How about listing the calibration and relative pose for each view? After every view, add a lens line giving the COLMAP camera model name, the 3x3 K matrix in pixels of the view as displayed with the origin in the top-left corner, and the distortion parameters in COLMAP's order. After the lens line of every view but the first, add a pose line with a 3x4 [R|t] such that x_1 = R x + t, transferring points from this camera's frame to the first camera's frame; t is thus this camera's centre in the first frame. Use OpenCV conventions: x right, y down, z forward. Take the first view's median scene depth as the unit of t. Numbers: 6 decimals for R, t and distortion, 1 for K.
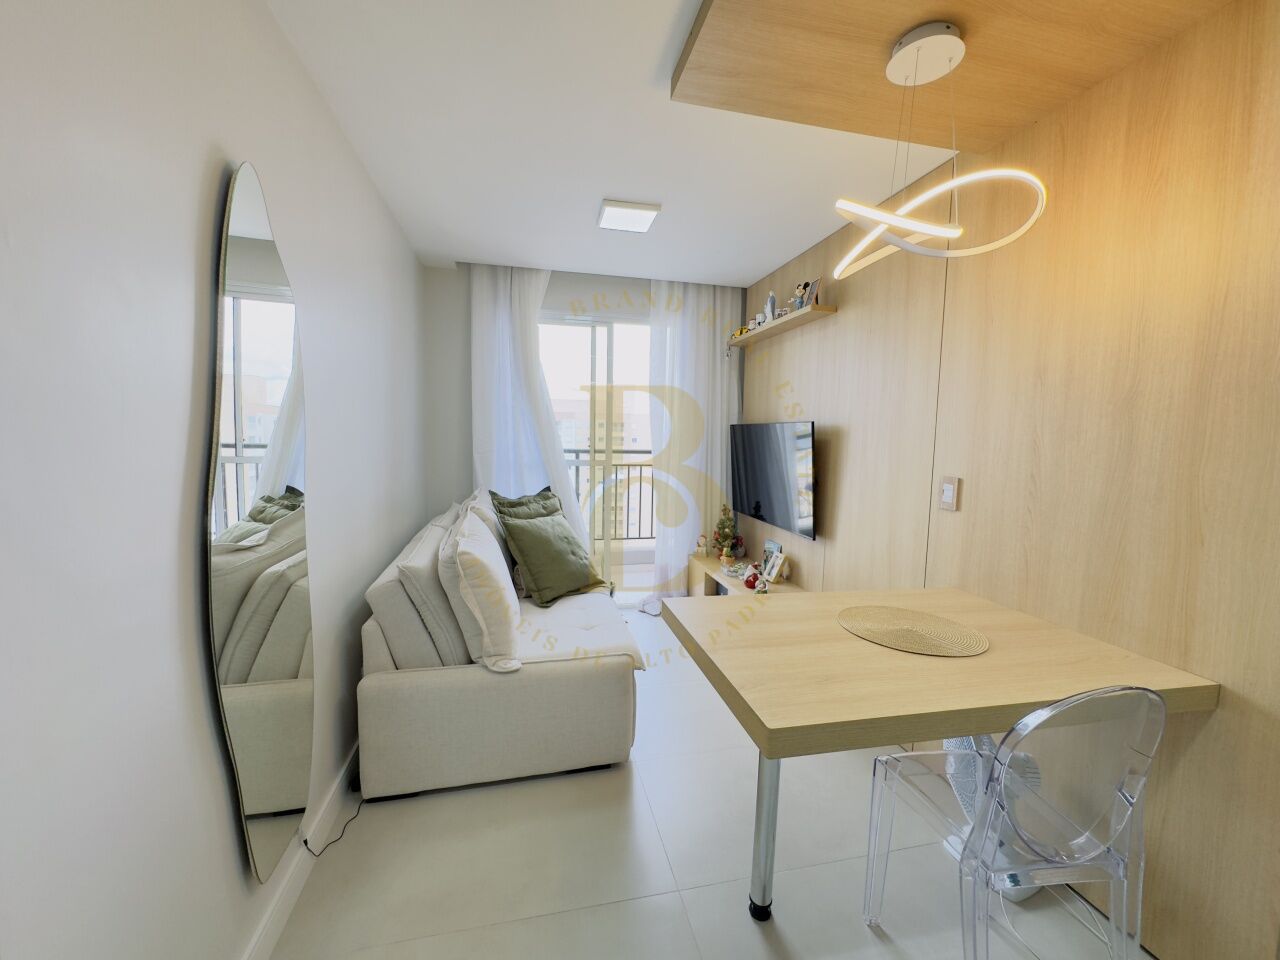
lens RADIAL K [[511.6, 0, 637.1], [0, 511.6, 473.3], [0, 0, 1]] dist [-0.012667, 0.002086]
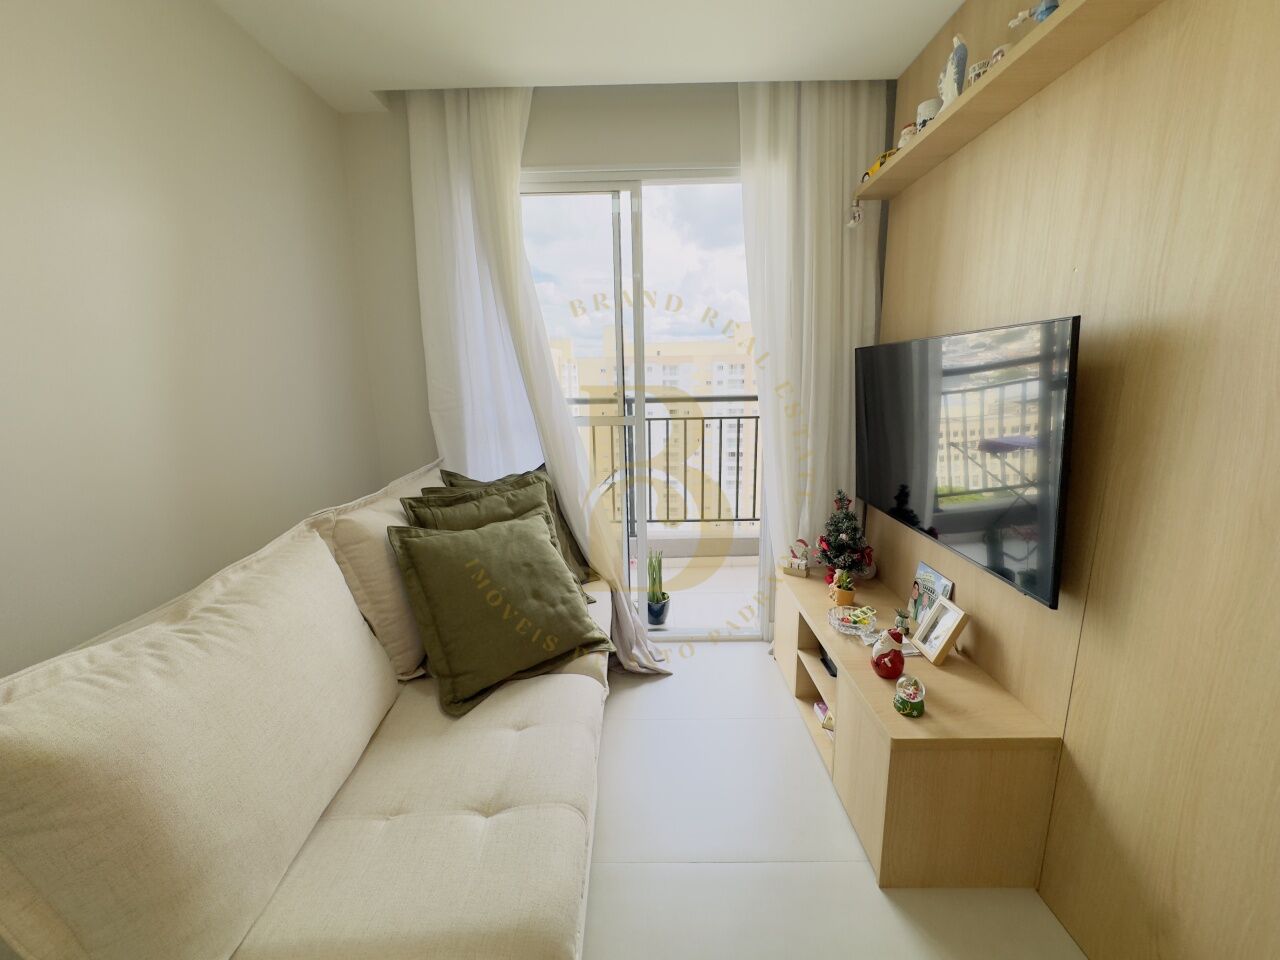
lens RADIAL K [[511.6, 0, 643.6], [0, 511.6, 481.1], [0, 0, 1]] dist [-0.012667, 0.002086]
pose [[0.975420, 0.008540, -0.220187, 0.086682], [0.018306, 0.992654, 0.119597, -0.022269], [0.219591, -0.120688, 0.968098, 0.423833]]
